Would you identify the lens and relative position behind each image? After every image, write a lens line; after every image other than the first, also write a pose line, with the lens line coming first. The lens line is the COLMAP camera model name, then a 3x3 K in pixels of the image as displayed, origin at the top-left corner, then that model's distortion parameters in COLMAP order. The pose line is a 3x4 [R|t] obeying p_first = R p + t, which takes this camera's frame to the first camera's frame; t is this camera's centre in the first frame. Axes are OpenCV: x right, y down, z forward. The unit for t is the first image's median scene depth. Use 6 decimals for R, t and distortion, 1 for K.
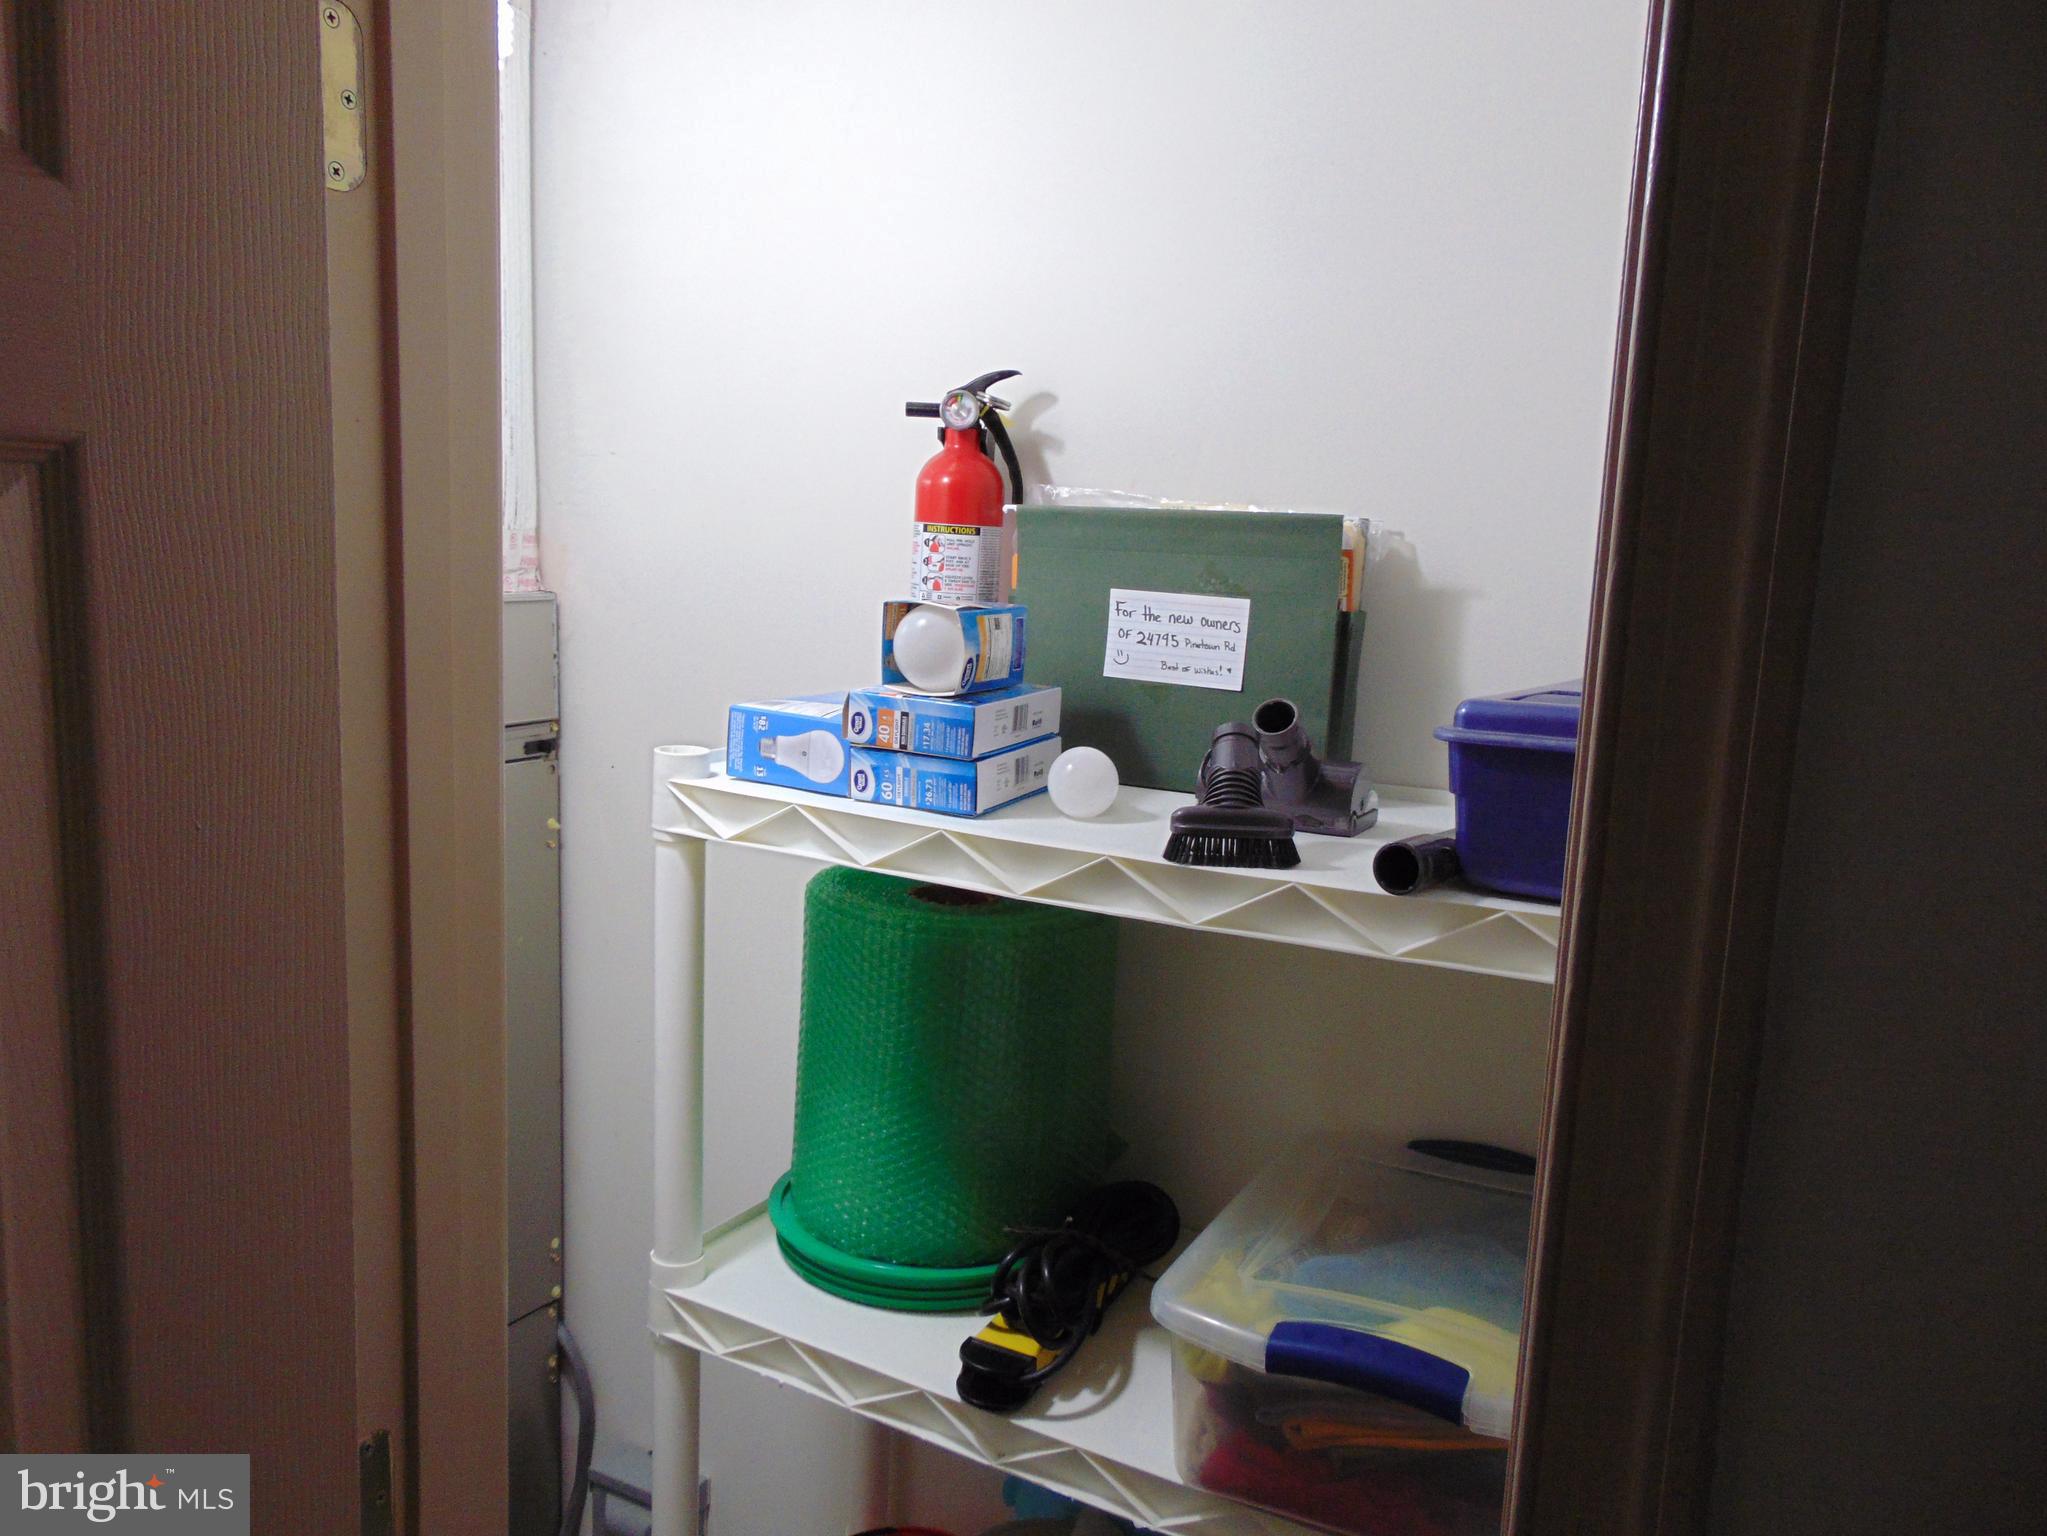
lens RADIAL K [[1544.5, 0, 1020.3], [0, 1544.5, 773.5], [0, 0, 1]] dist [-0.031105, 0.076065]
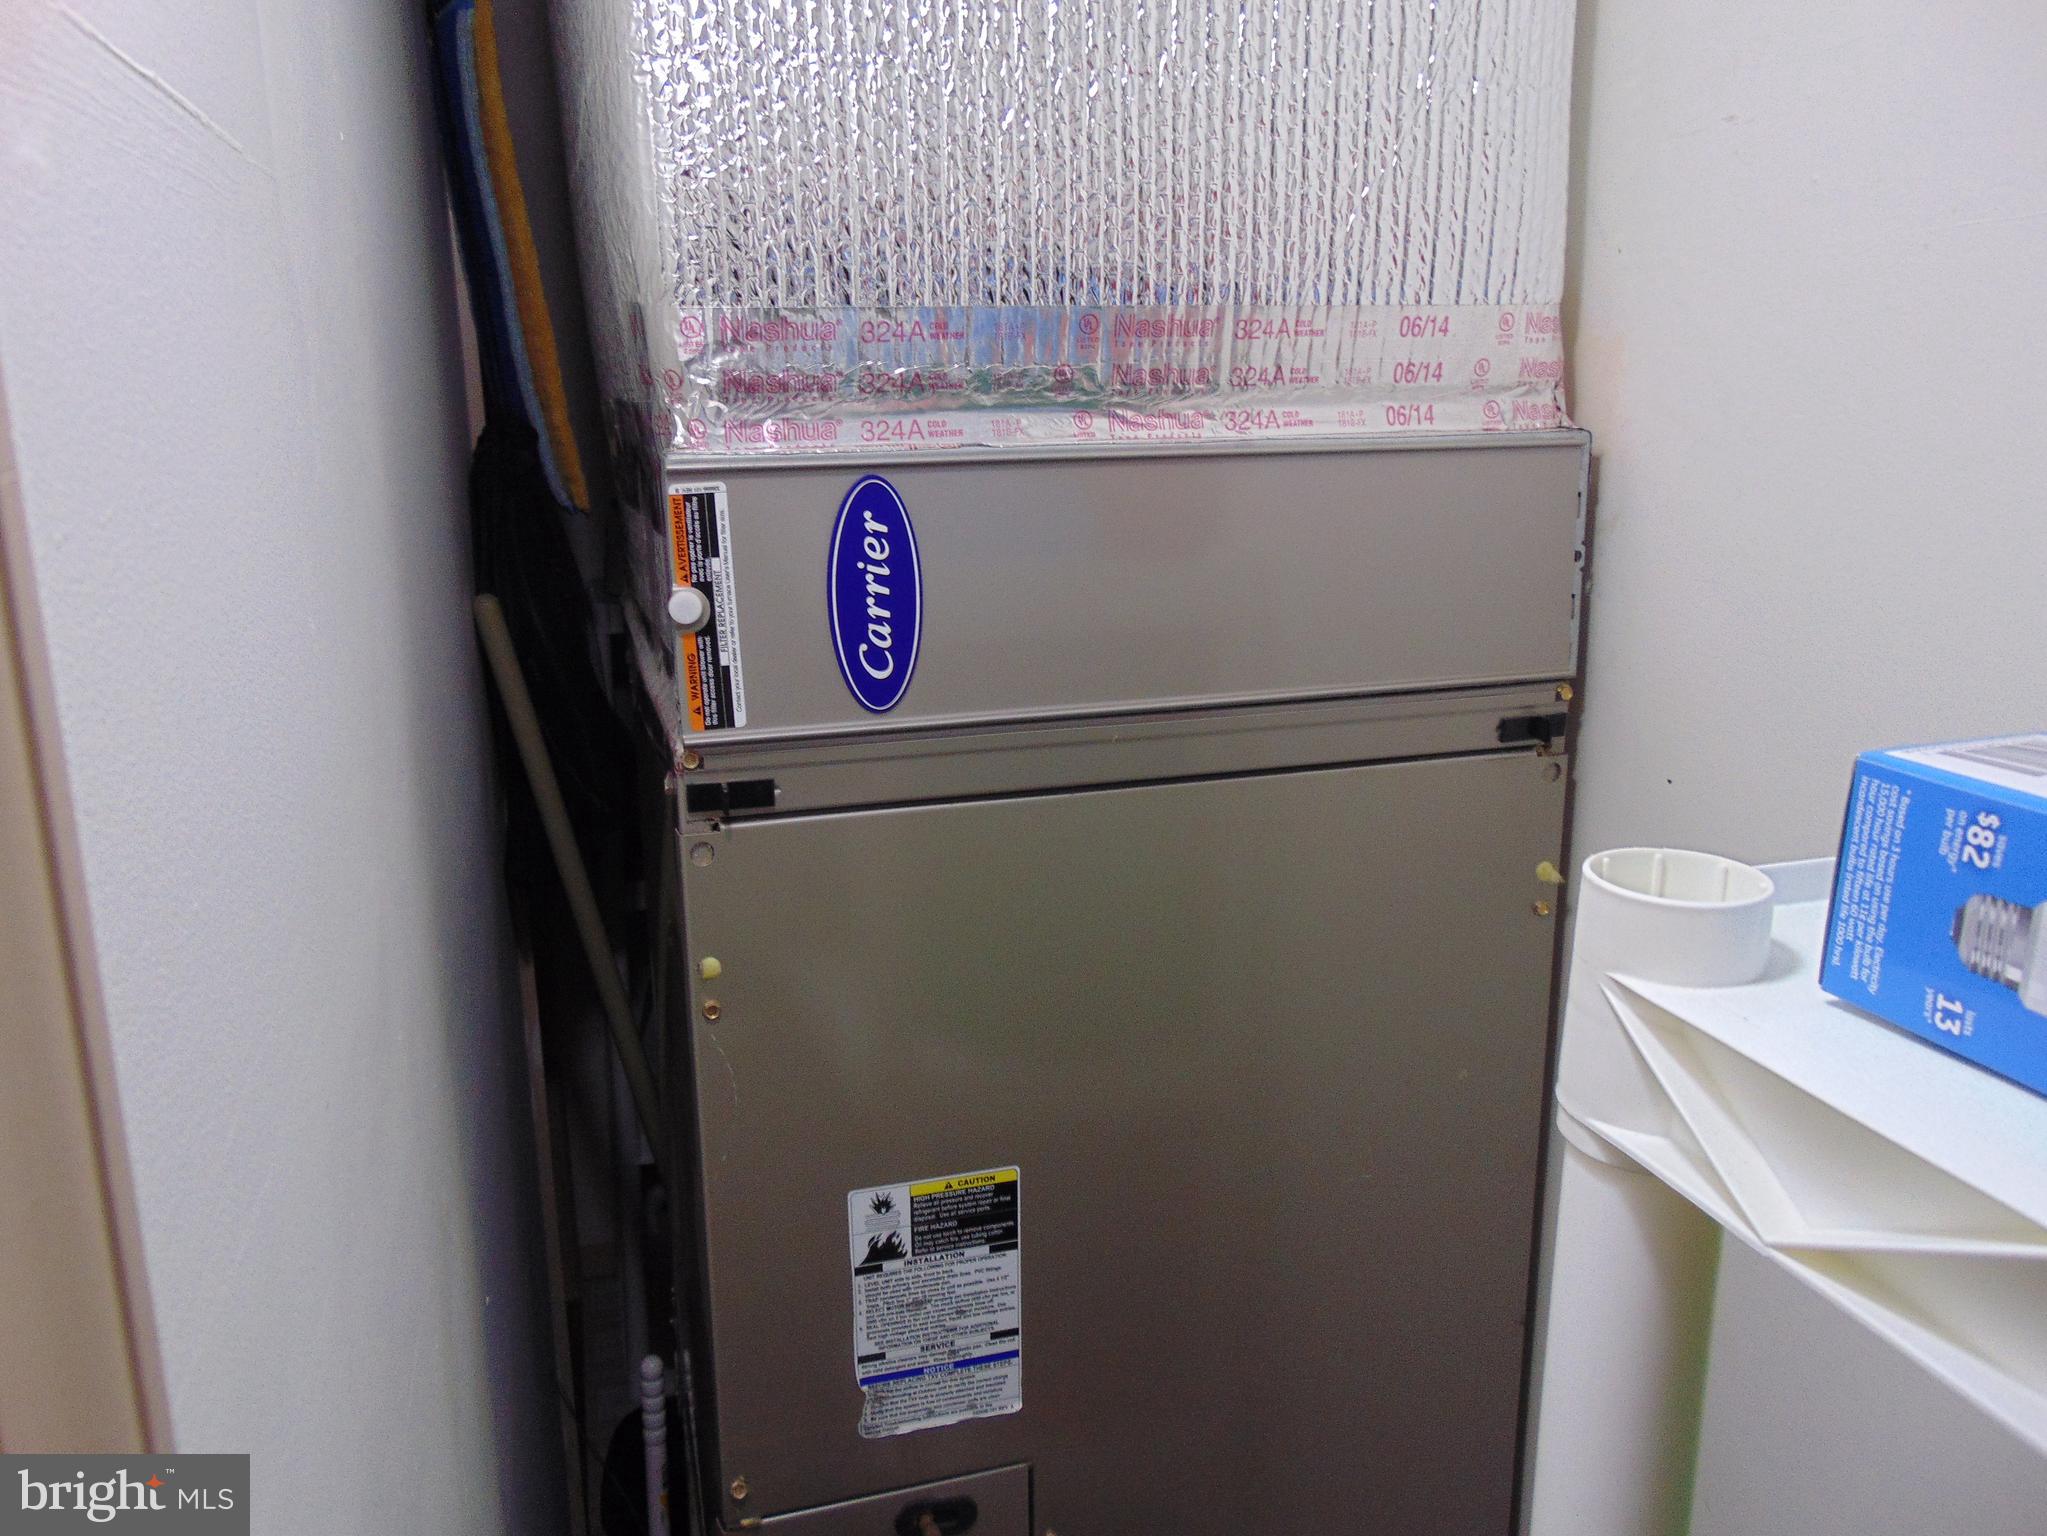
lens RADIAL K [[1544.5, 0, 1020.3], [0, 1544.5, 773.5], [0, 0, 1]] dist [-0.031105, 0.076065]
pose [[0.720422, 0.114051, -0.684094, -0.103616], [-0.064830, 0.993141, 0.097302, -0.056995], [0.690499, -0.025749, 0.722874, 0.678626]]
